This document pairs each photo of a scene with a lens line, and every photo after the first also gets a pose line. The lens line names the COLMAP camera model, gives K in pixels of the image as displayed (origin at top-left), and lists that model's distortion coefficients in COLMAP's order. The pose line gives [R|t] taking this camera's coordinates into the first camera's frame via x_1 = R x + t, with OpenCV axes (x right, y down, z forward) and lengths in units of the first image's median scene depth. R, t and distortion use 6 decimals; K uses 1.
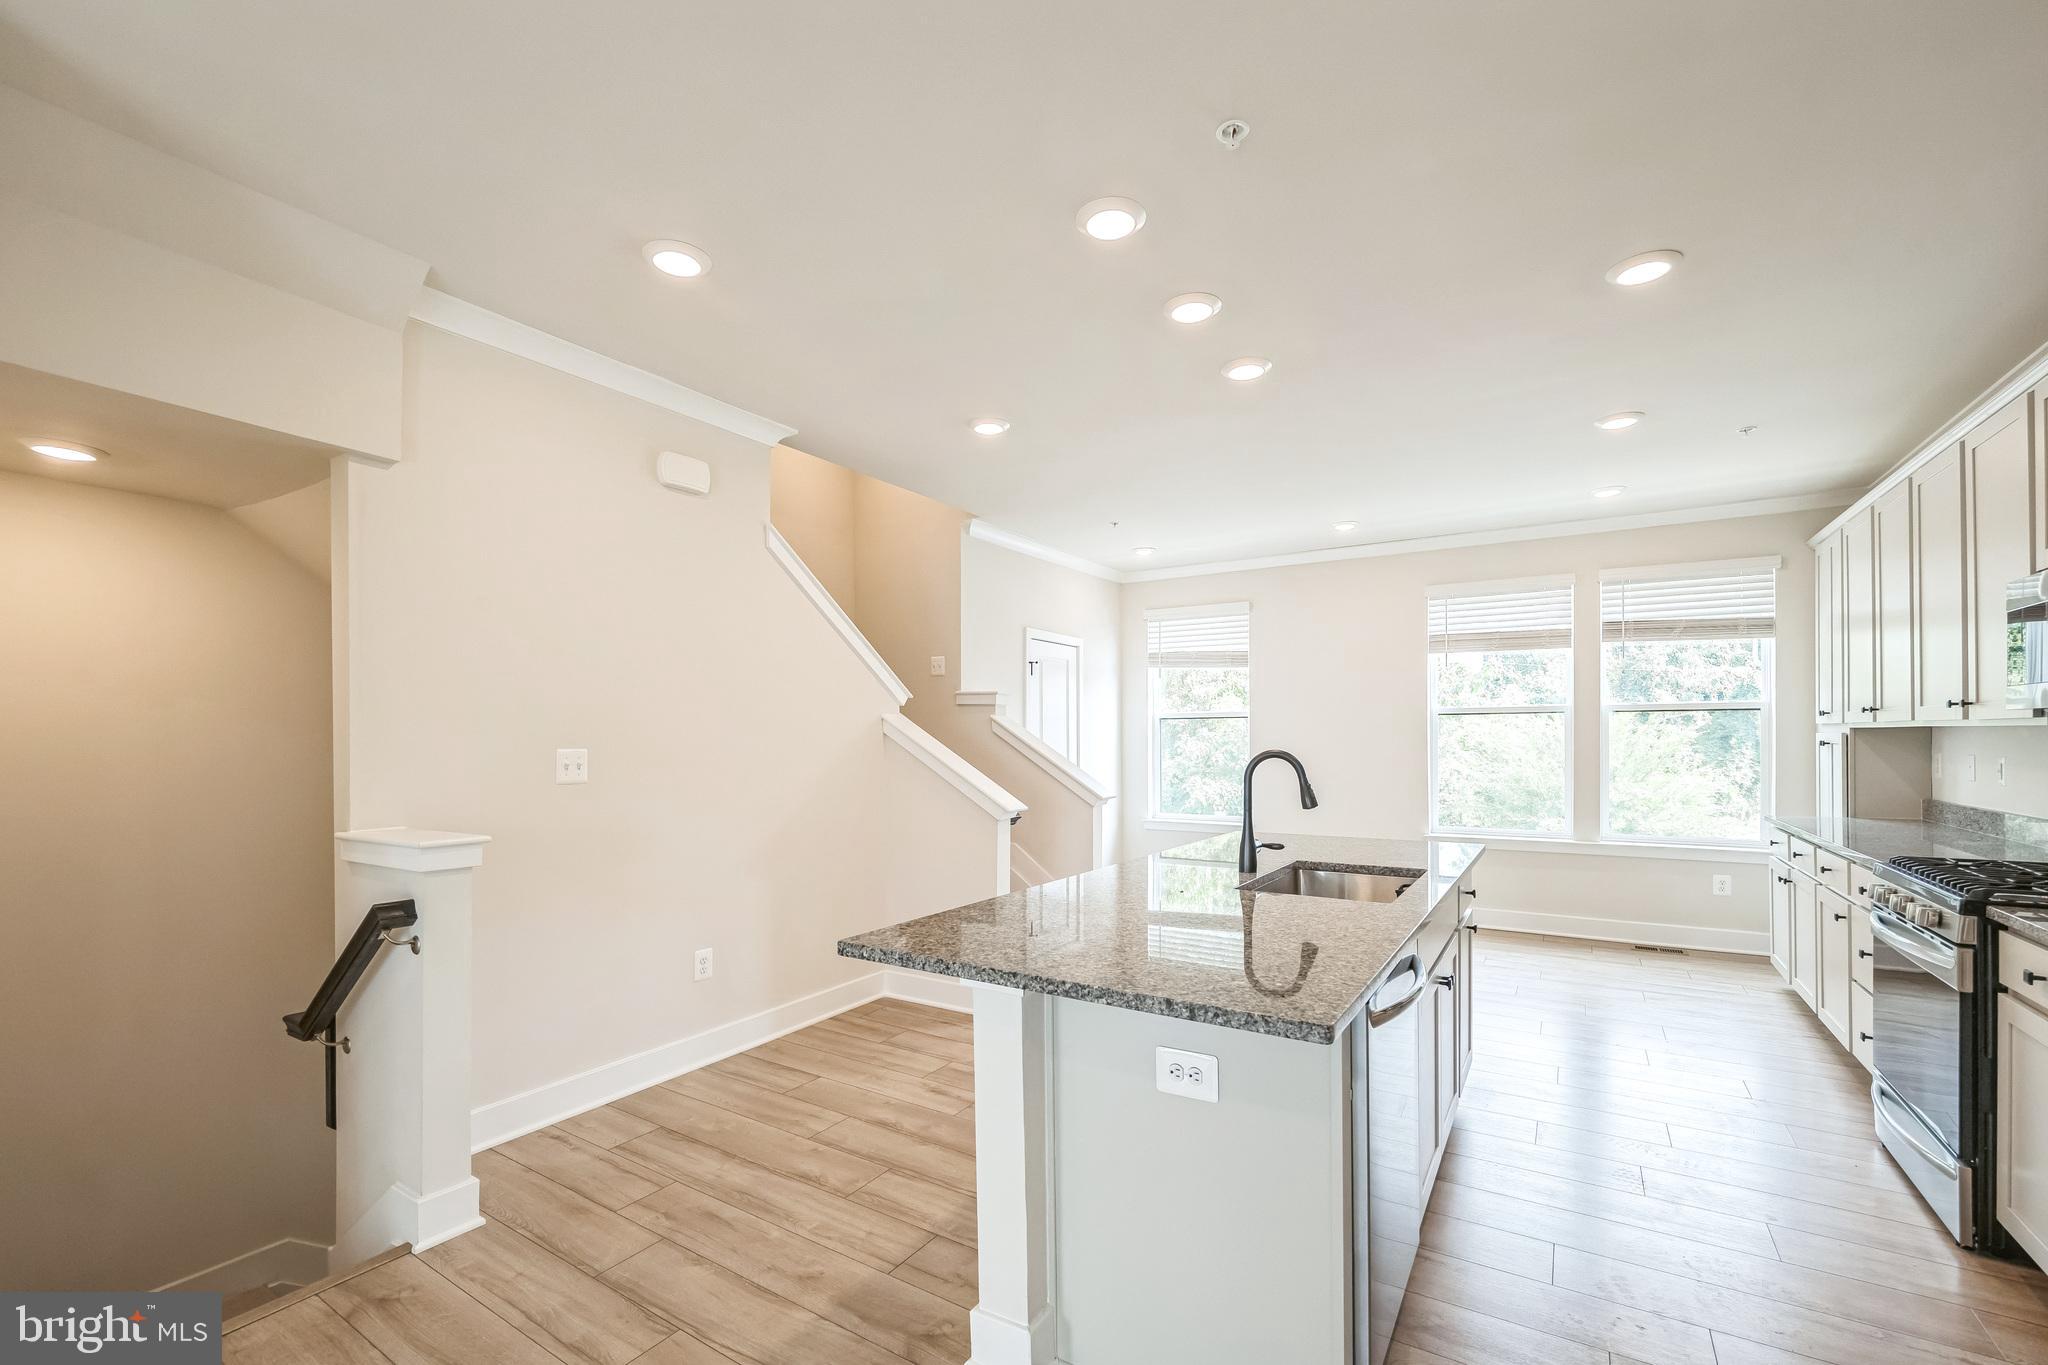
lens RADIAL K [[860.2, 0, 1017.8], [0, 860.2, 738.8], [0, 0, 1]] dist [-0.010562, 0.000163]
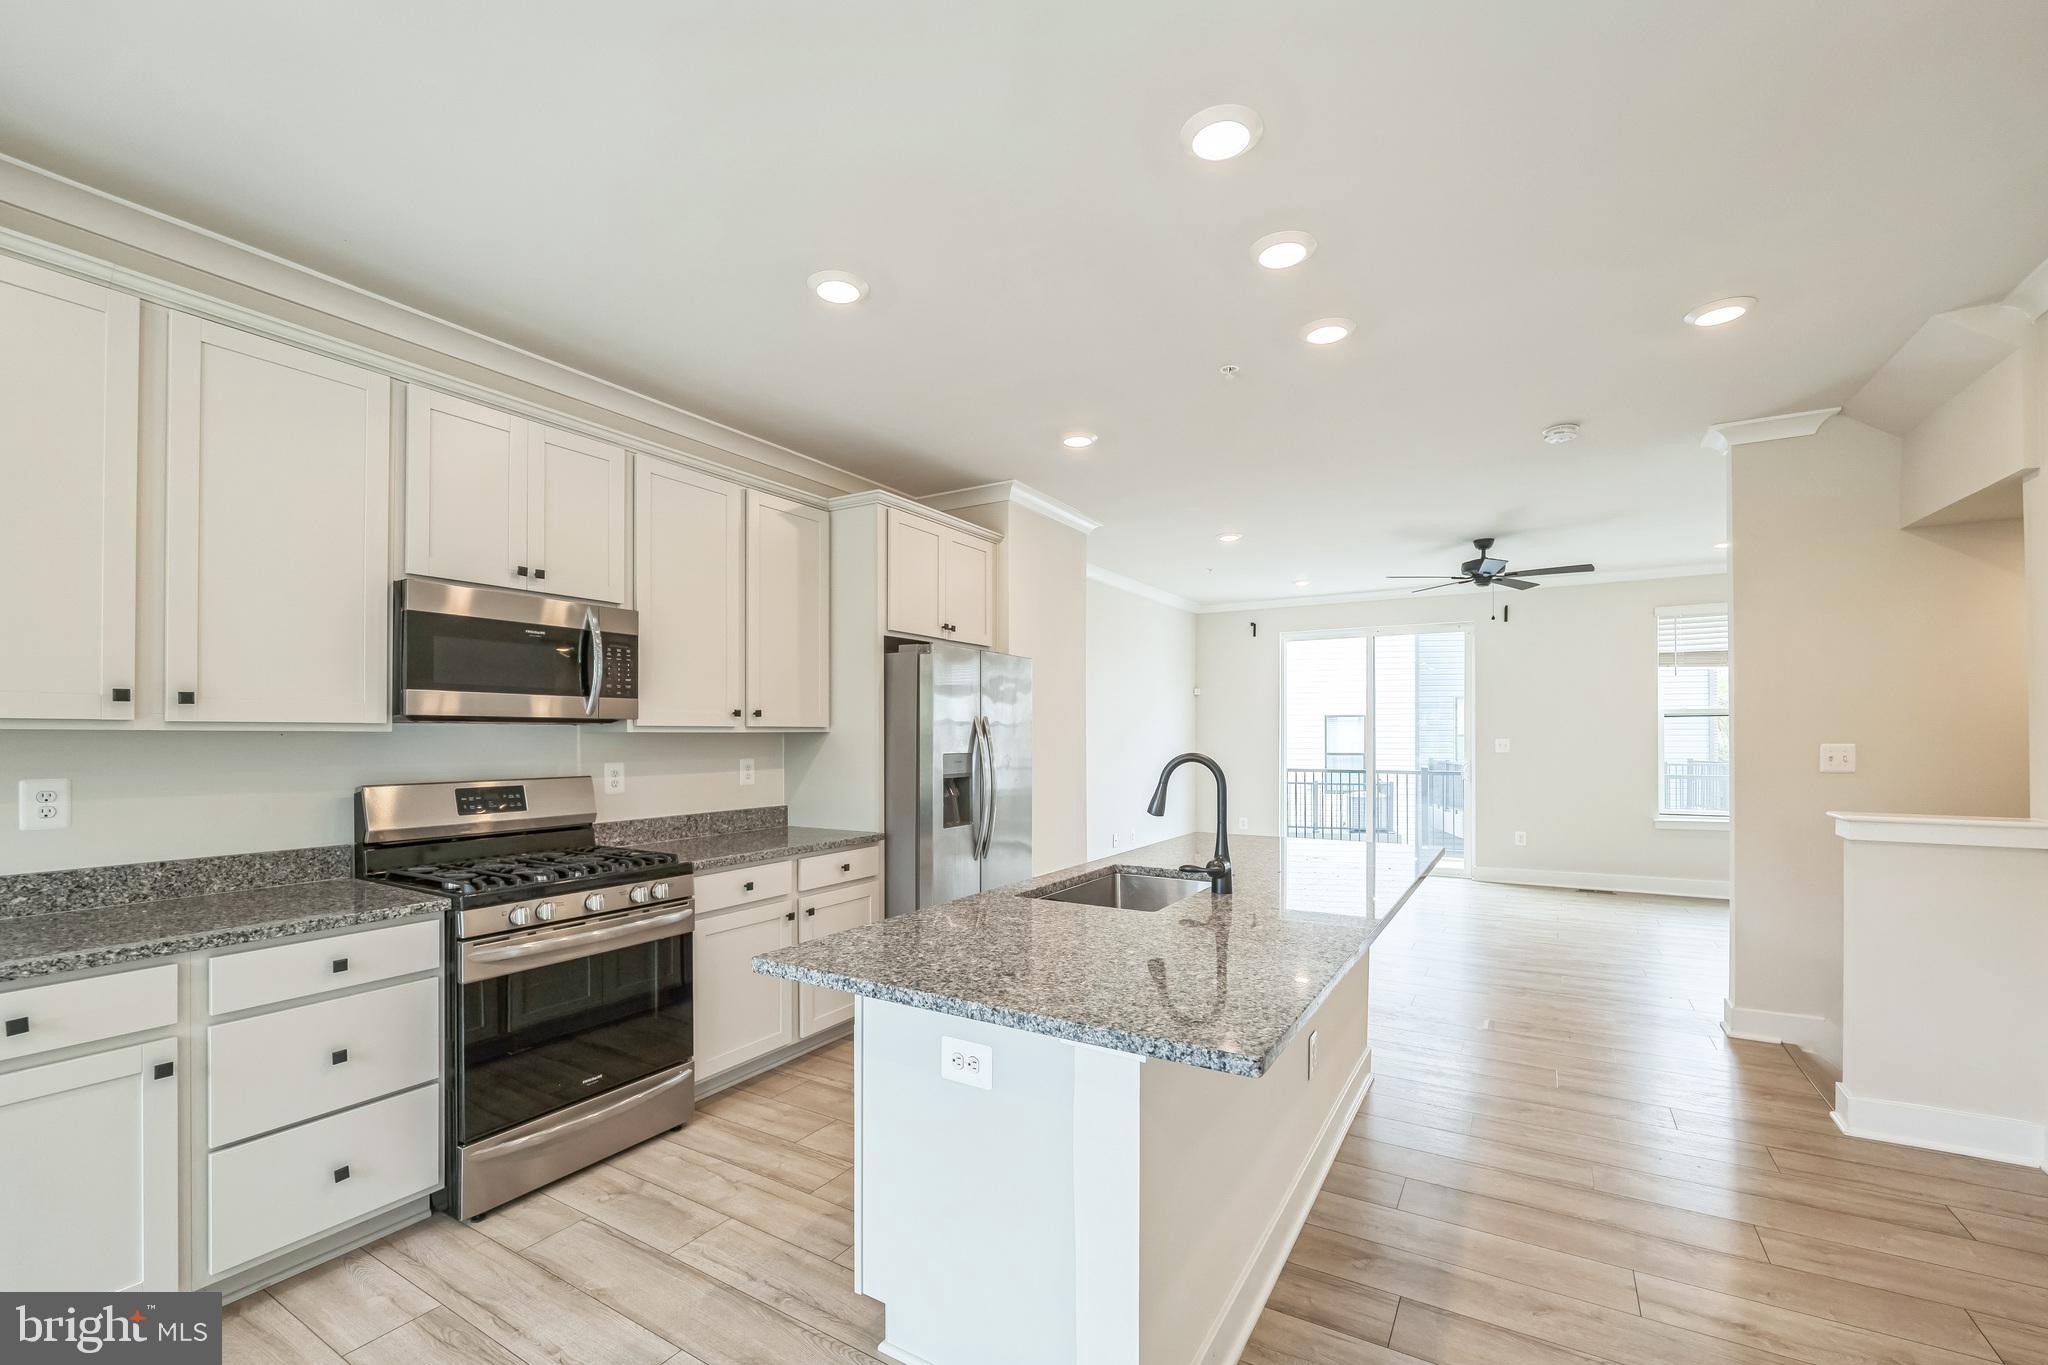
lens RADIAL K [[862.1, 0, 1013.0], [0, 862.1, 726.0], [0, 0, 1]] dist [-0.013255, 0.000053]
pose [[-0.999659, 0.006033, -0.025417, 0.282049], [0.006276, 0.999935, -0.009506, -0.004510], [0.025358, -0.009662, -0.999632, 1.050553]]
